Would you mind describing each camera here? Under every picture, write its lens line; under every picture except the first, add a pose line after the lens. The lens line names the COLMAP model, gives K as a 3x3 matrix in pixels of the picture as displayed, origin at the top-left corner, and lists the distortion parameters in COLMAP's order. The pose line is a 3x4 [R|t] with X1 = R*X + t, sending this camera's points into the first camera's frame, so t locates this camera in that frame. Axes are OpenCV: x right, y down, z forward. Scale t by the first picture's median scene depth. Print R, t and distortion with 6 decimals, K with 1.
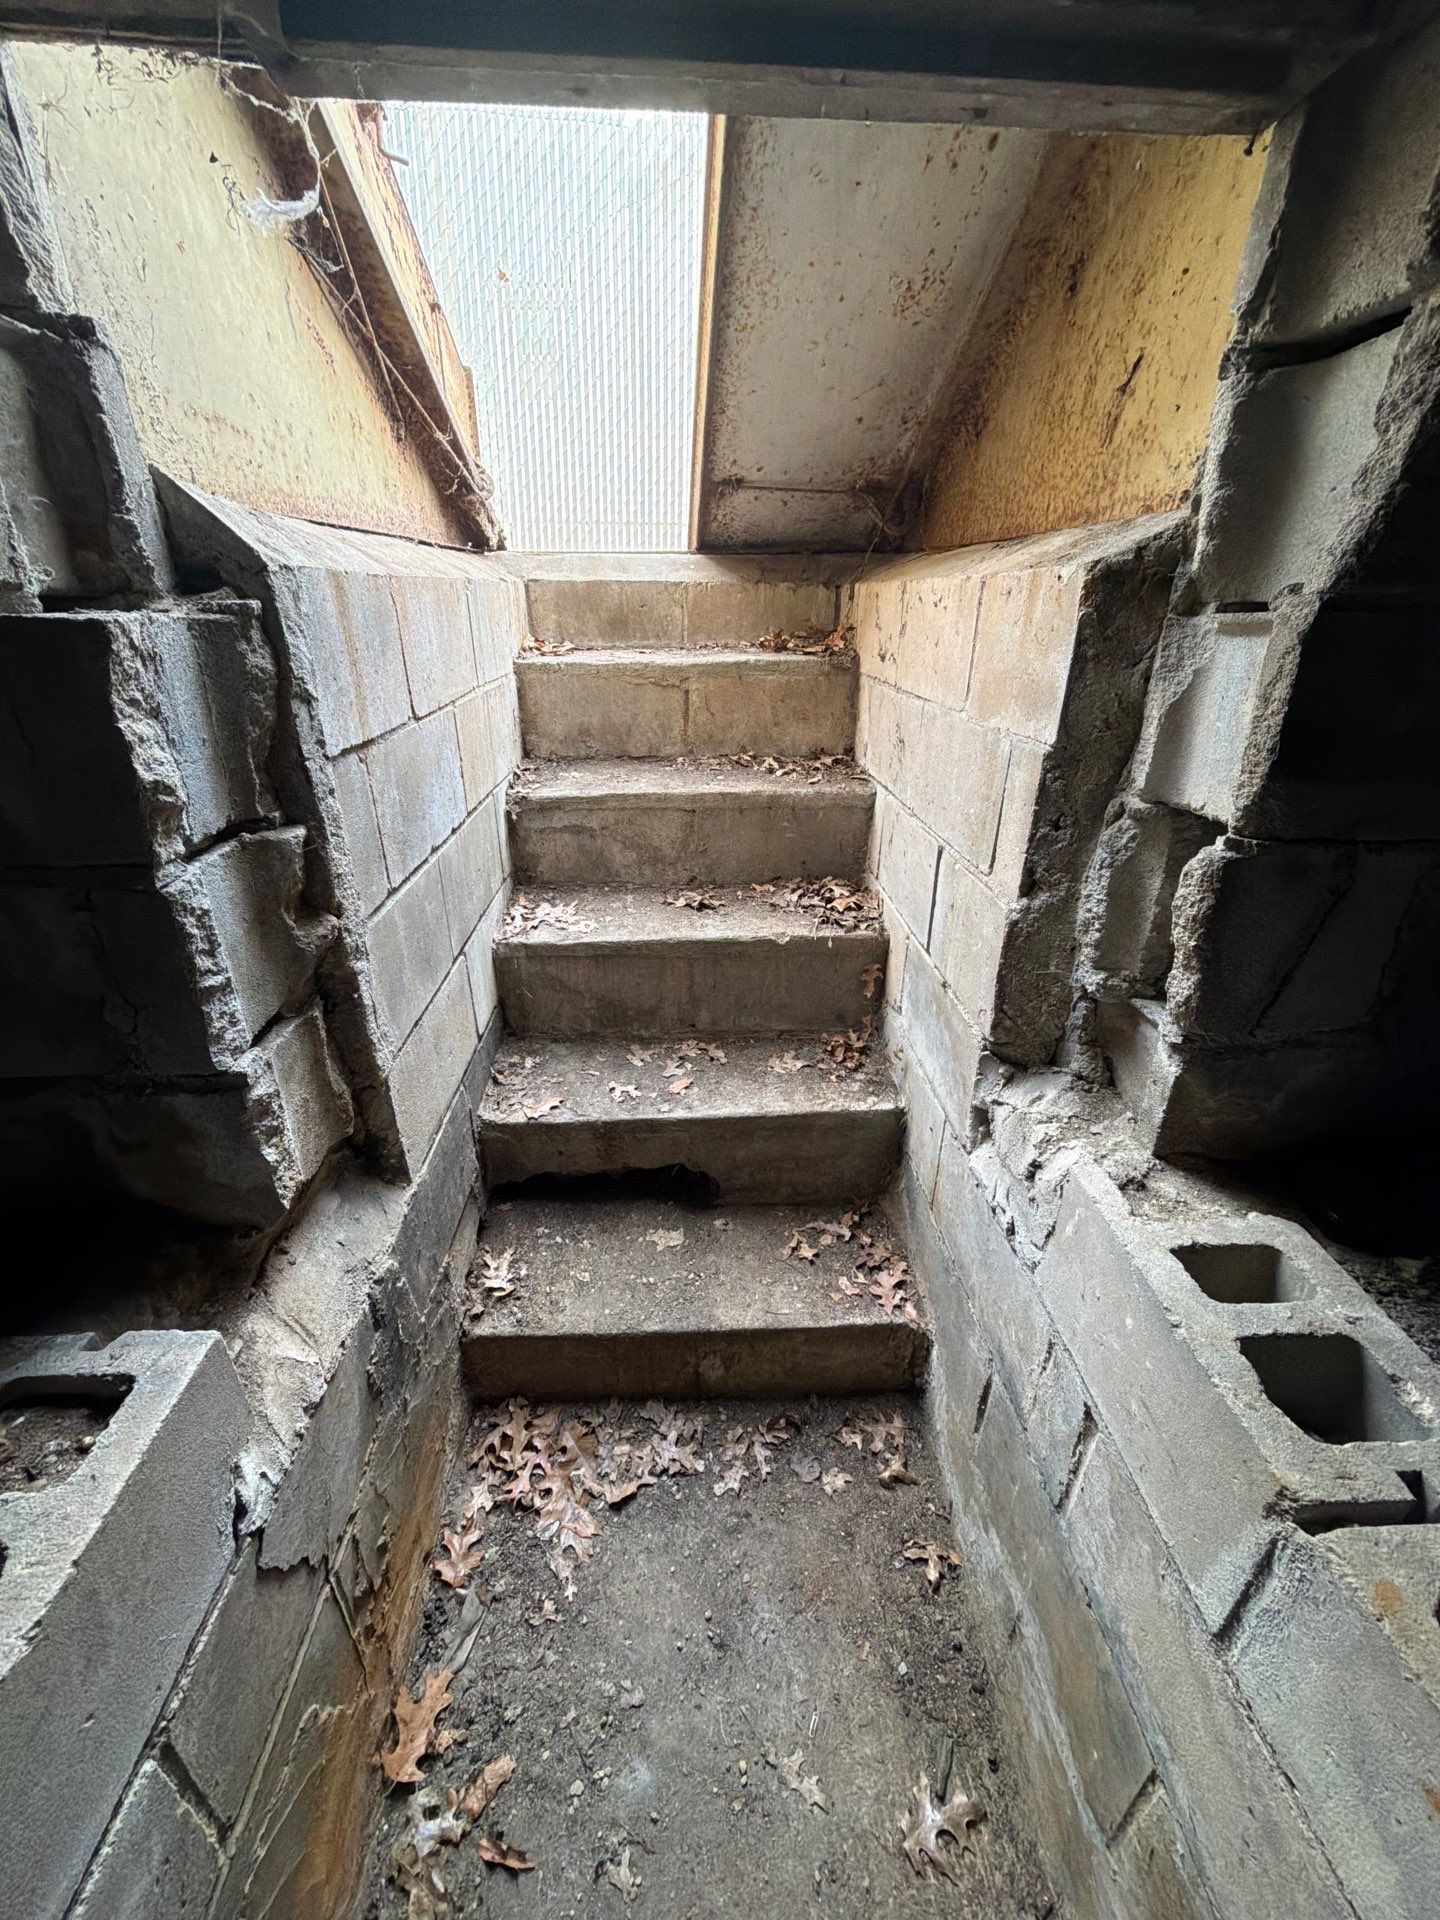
lens RADIAL K [[764.5, 0, 720.0], [0, 764.5, 960.0], [0, 0, 1]] dist [0.000686, 0.000241]
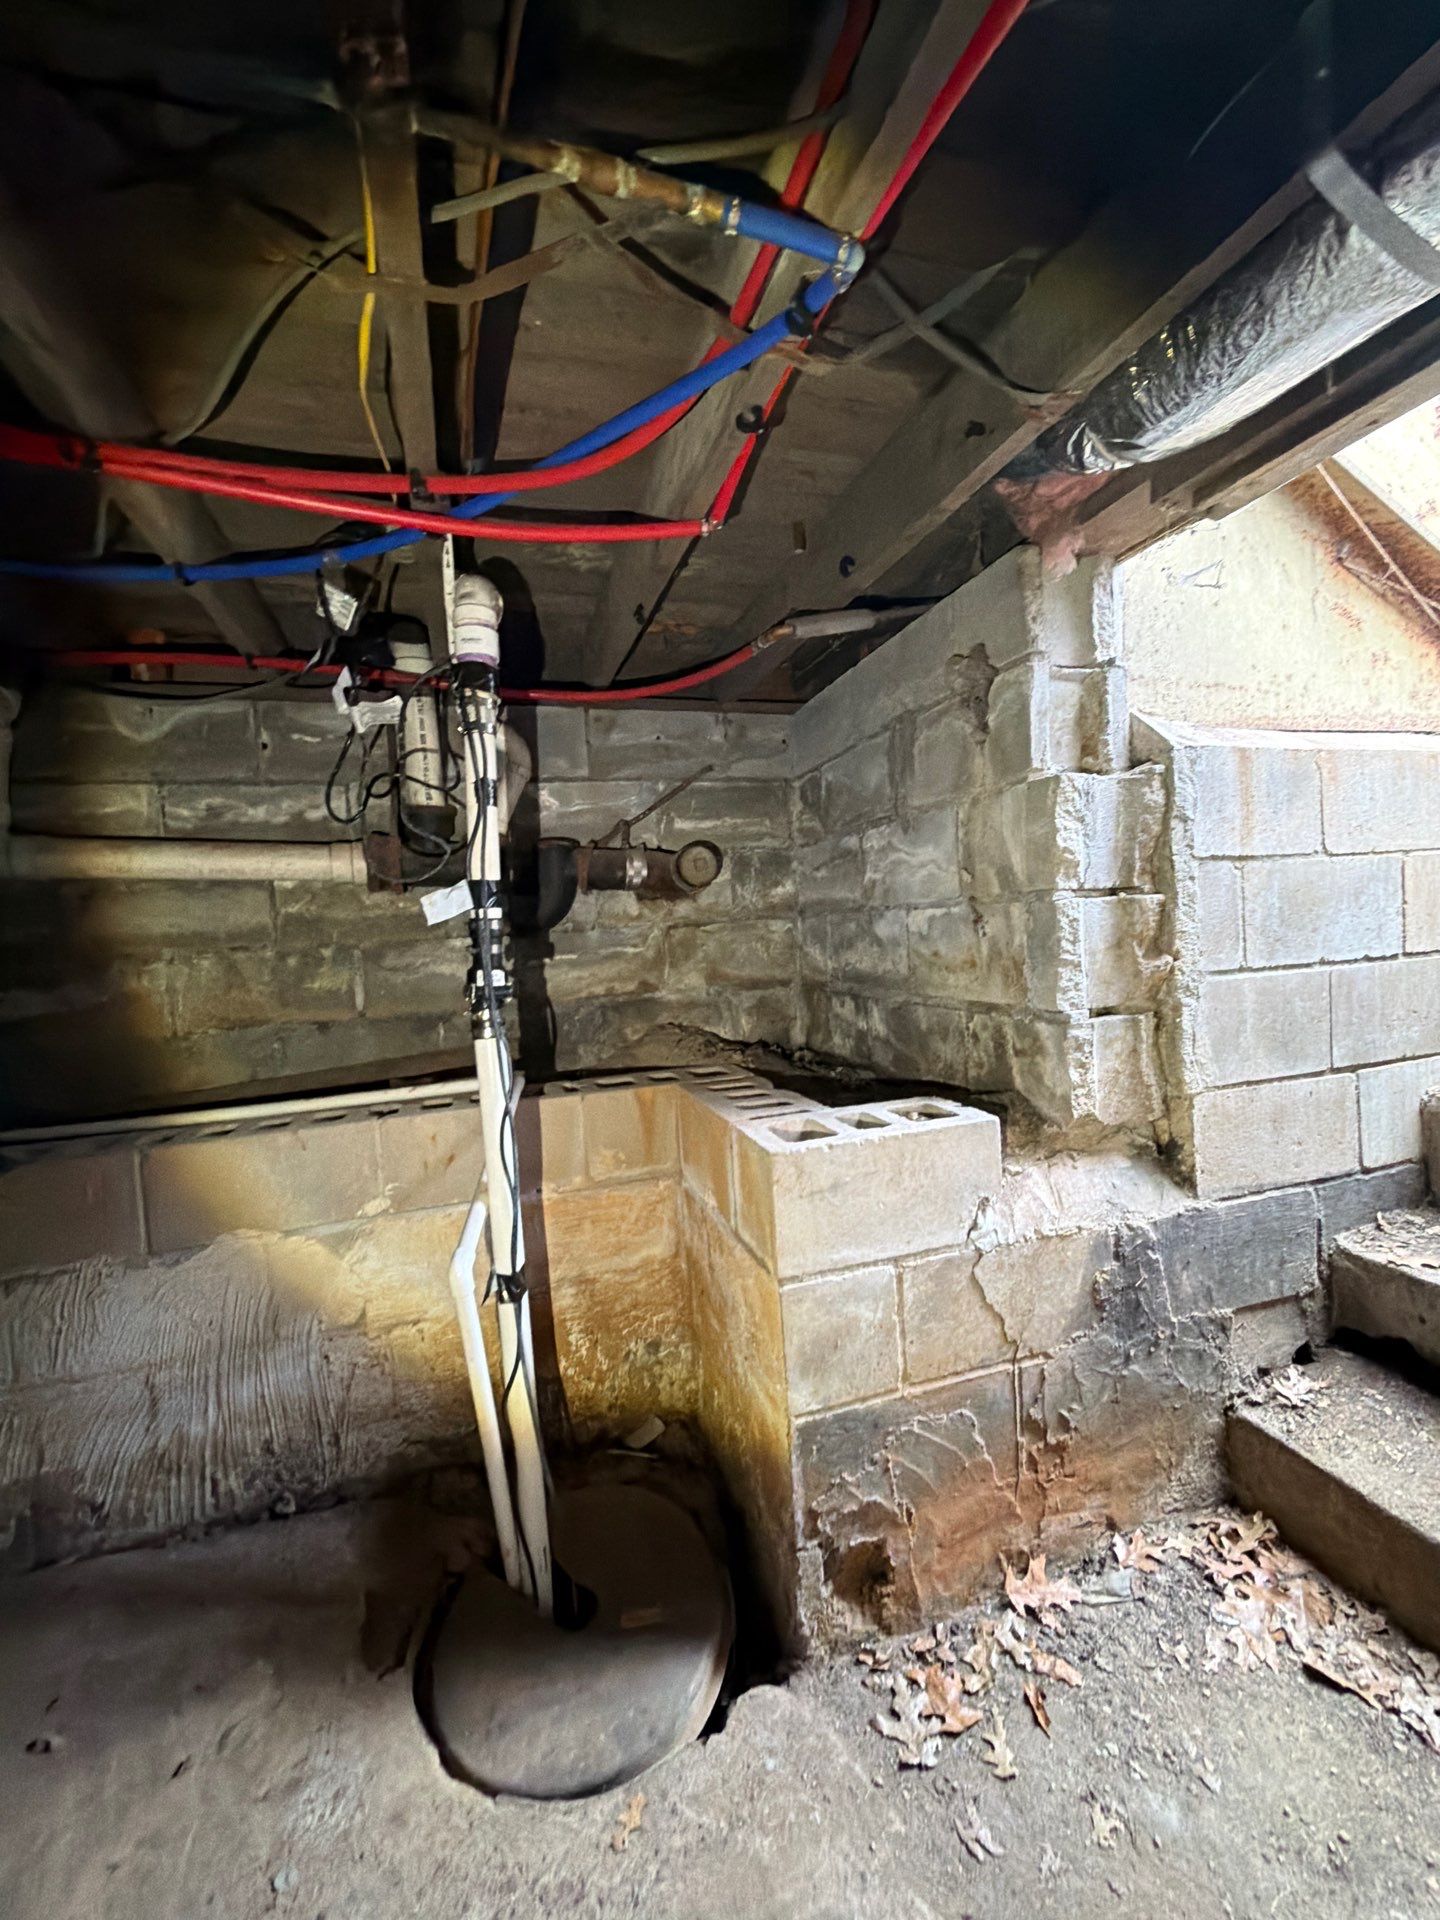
lens RADIAL K [[764.5, 0, 720.0], [0, 764.5, 960.0], [0, 0, 1]] dist [0.000686, 0.000241]
pose [[0.241062, 0.019318, -0.970317, 0.655895], [-0.367513, 0.927161, -0.072845, 0.339930], [0.898234, 0.374164, 0.230603, -0.123911]]
